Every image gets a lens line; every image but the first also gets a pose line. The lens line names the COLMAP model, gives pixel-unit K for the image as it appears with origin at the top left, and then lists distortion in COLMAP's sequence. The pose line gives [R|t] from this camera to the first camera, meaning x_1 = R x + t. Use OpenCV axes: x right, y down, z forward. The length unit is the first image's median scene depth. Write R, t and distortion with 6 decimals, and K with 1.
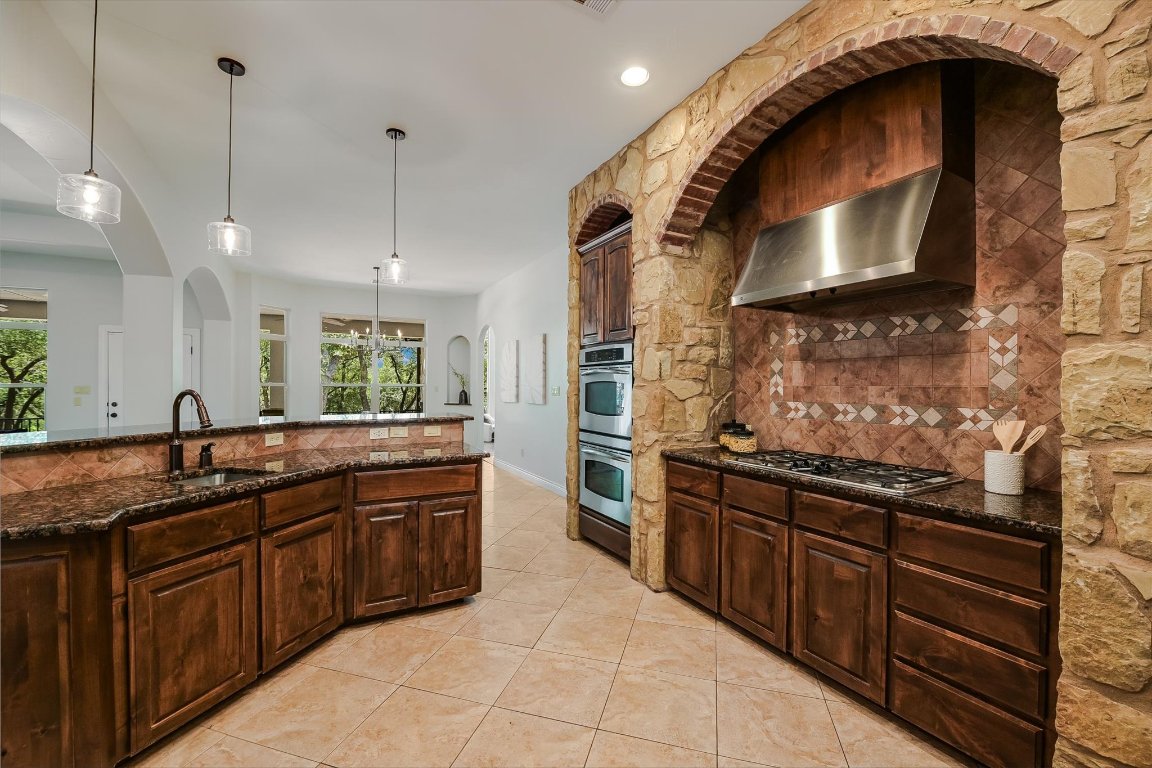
lens RADIAL K [[477.6, 0, 576.0], [0, 477.6, 384.0], [0, 0, 1]] dist [-0.014373, -0.000344]
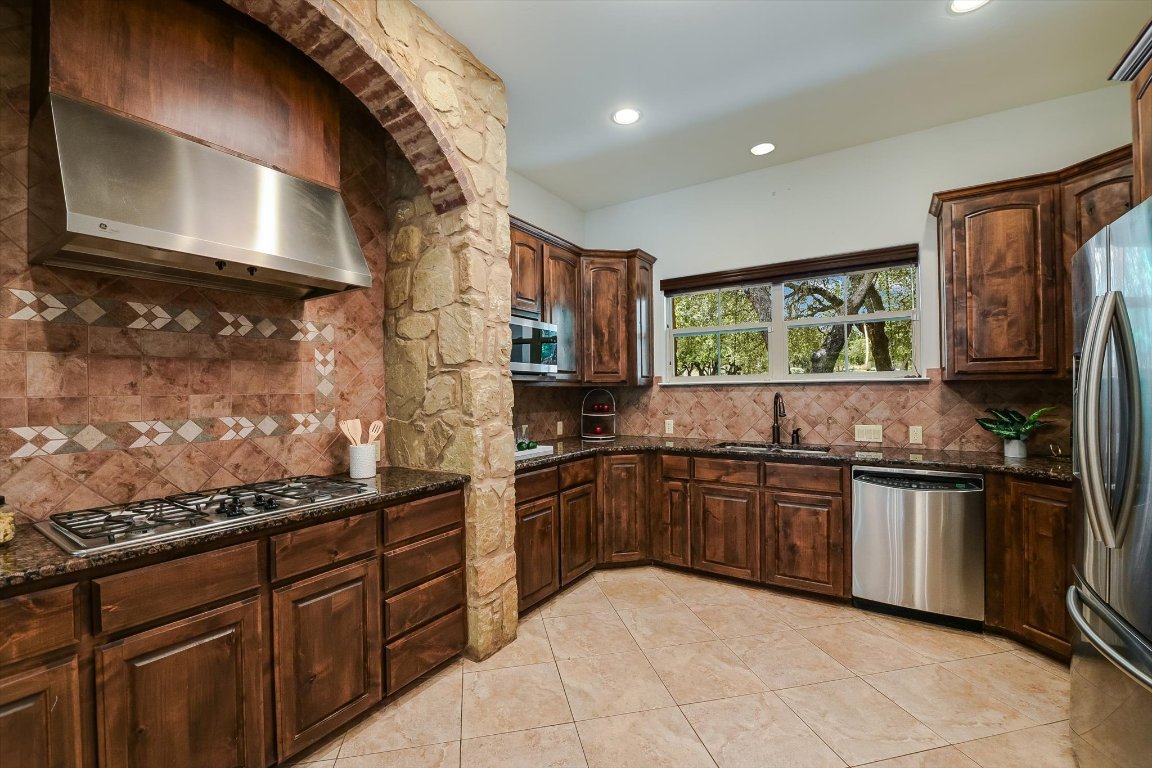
lens RADIAL K [[477.6, 0, 576.0], [0, 477.6, 384.0], [0, 0, 1]] dist [-0.014373, -0.000344]
pose [[-0.484861, 0.010004, 0.874534, -0.366390], [0.007478, 0.999945, -0.007292, -0.003090], [-0.874559, 0.003004, -0.484909, 0.860035]]
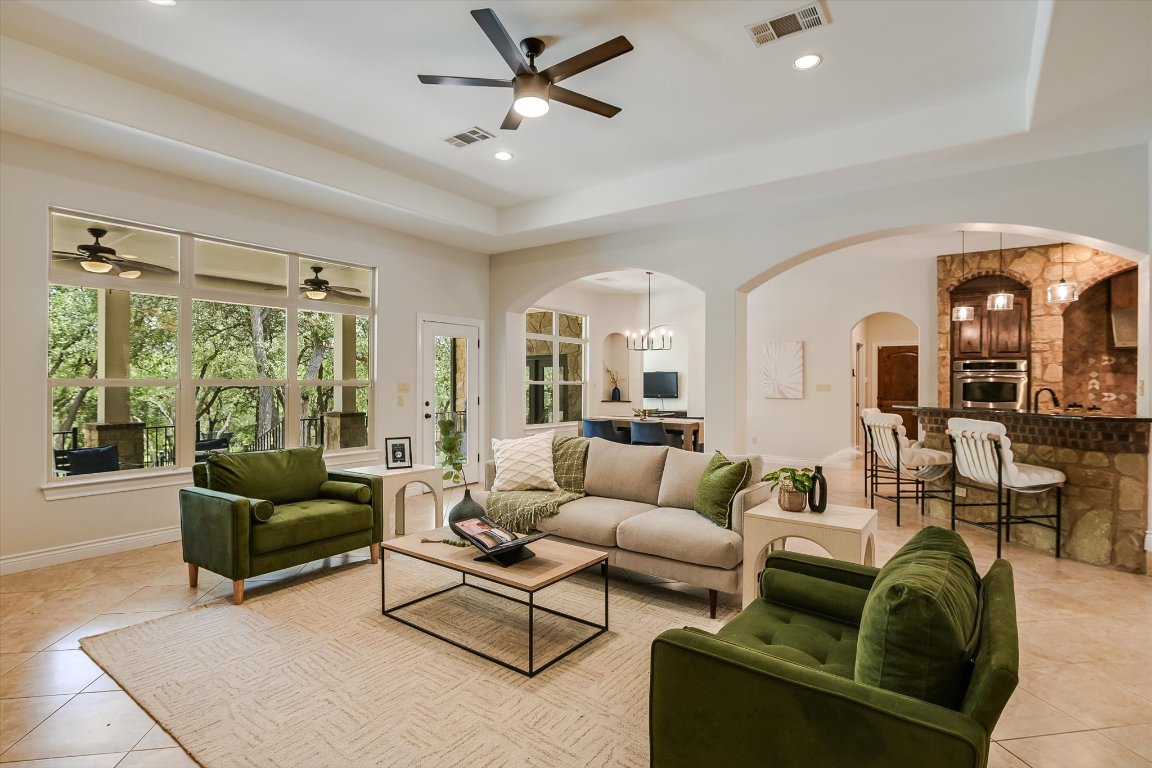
lens RADIAL K [[575.4, 0, 576.0], [0, 575.4, 384.0], [0, 0, 1]] dist [-0.002625, -0.000629]
pose [[0.900902, 0.001205, 0.434020, -3.156015], [-0.004706, 0.999964, 0.006990, -0.007402], [-0.433997, -0.008340, 0.900876, -0.259177]]
